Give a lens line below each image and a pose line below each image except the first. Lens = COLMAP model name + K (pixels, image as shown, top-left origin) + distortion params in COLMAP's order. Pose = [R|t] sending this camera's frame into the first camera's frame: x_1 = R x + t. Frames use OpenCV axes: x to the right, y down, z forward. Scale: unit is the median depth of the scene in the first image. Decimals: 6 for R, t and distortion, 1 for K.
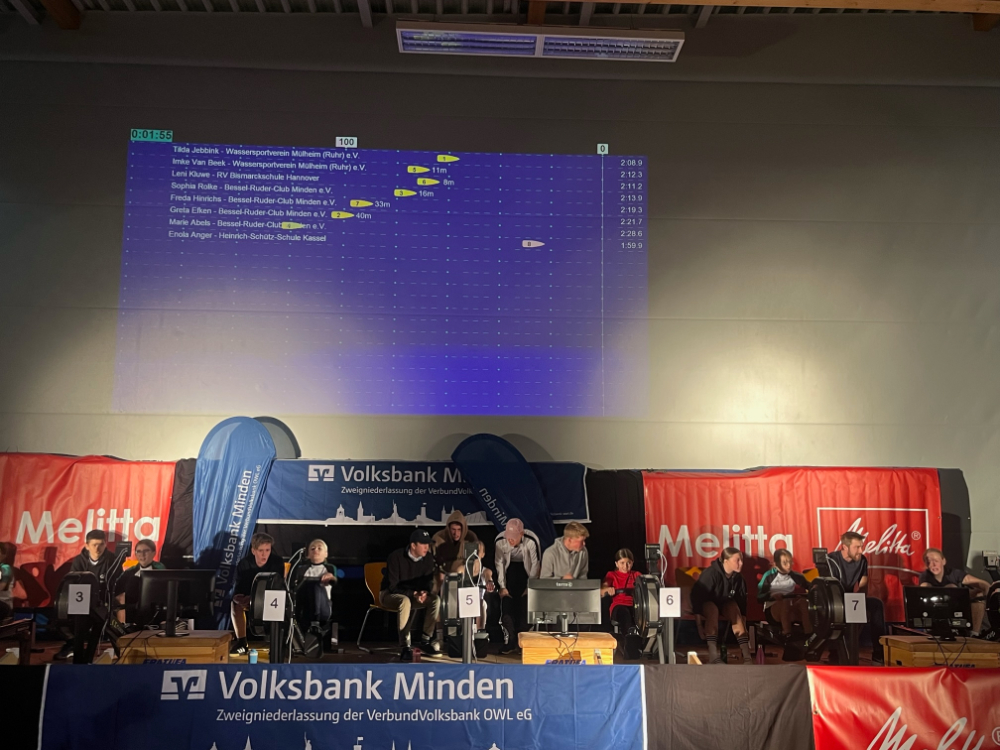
lens RADIAL K [[886.2, 0, 507.8], [0, 886.2, 372.7], [0, 0, 1]] dist [0.044842, -0.048746]
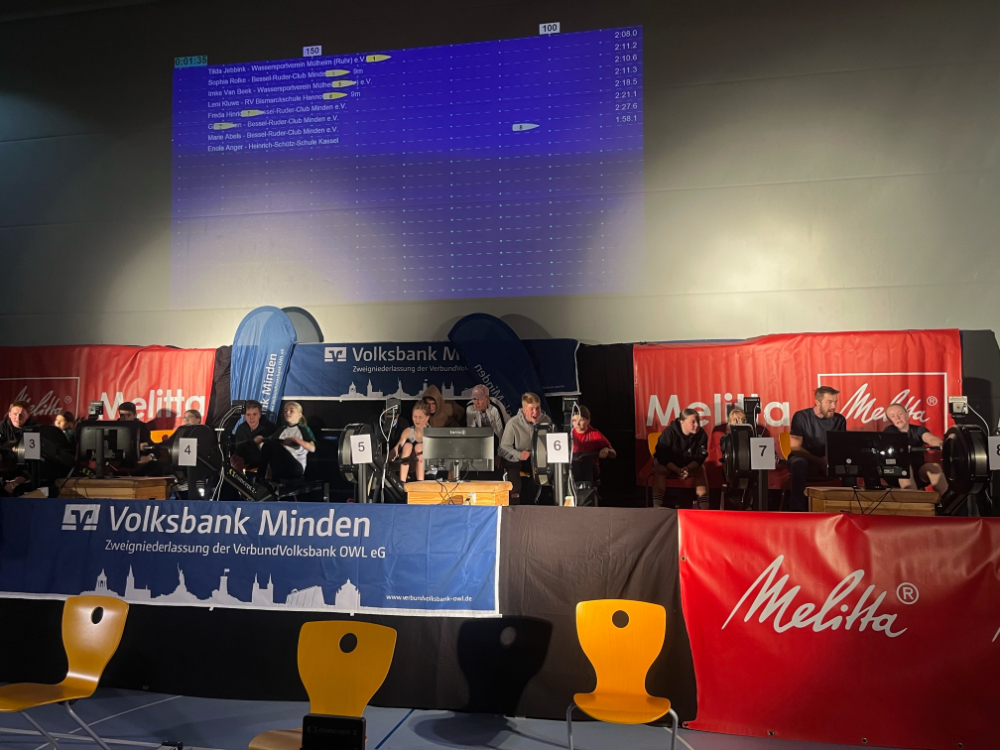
lens RADIAL K [[754.4, 0, 502.6], [0, 754.4, 370.1], [0, 0, 1]] dist [0.066832, -0.089687]
pose [[0.974128, -0.026569, -0.224431, 0.203727], [0.043795, 0.996433, 0.072129, 0.074235], [0.221714, -0.080092, 0.971817, 0.132885]]
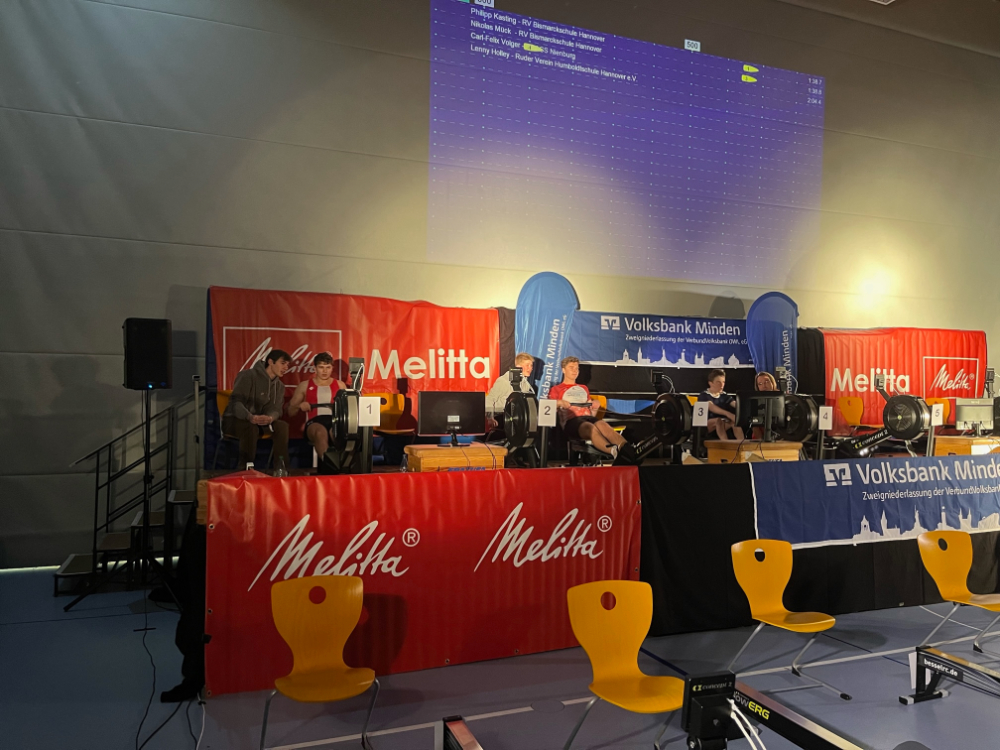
lens RADIAL K [[754.4, 0, 503.6], [0, 754.4, 372.5], [0, 0, 1]] dist [0.066832, -0.089687]
pose [[0.940581, 0.006013, 0.339515, -0.692971], [-0.056290, 0.988771, 0.138432, 0.046979], [-0.334871, -0.149318, 0.930358, 0.097383]]
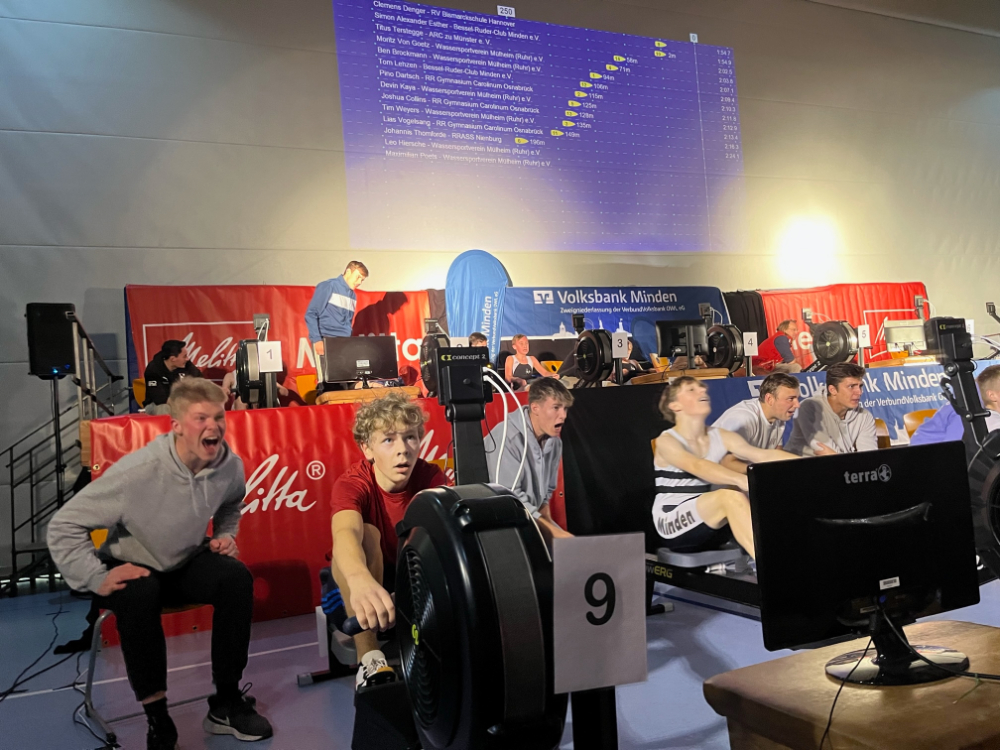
lens RADIAL K [[754.4, 0, 491.7], [0, 754.4, 372.5], [0, 0, 1]] dist [0.066832, -0.089687]
pose [[0.932801, -0.064486, 0.354577, -0.642586], [0.038408, 0.996046, 0.080106, 0.130749], [-0.358340, -0.061104, 0.931589, 0.081572]]
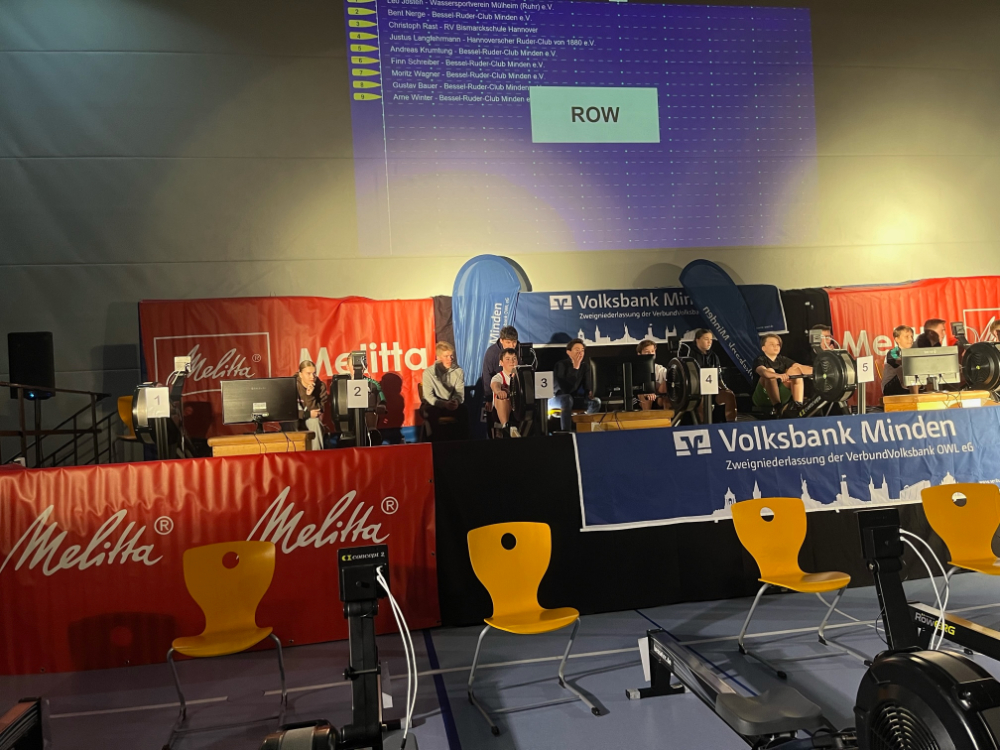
lens RADIAL K [[754.4, 0, 498.7], [0, 754.4, 376.6], [0, 0, 1]] dist [0.066832, -0.089687]
pose [[0.988804, -0.062548, 0.135481, -0.426421], [0.044127, 0.989871, 0.134939, 0.073990], [-0.142548, -0.127450, 0.981548, 0.061569]]
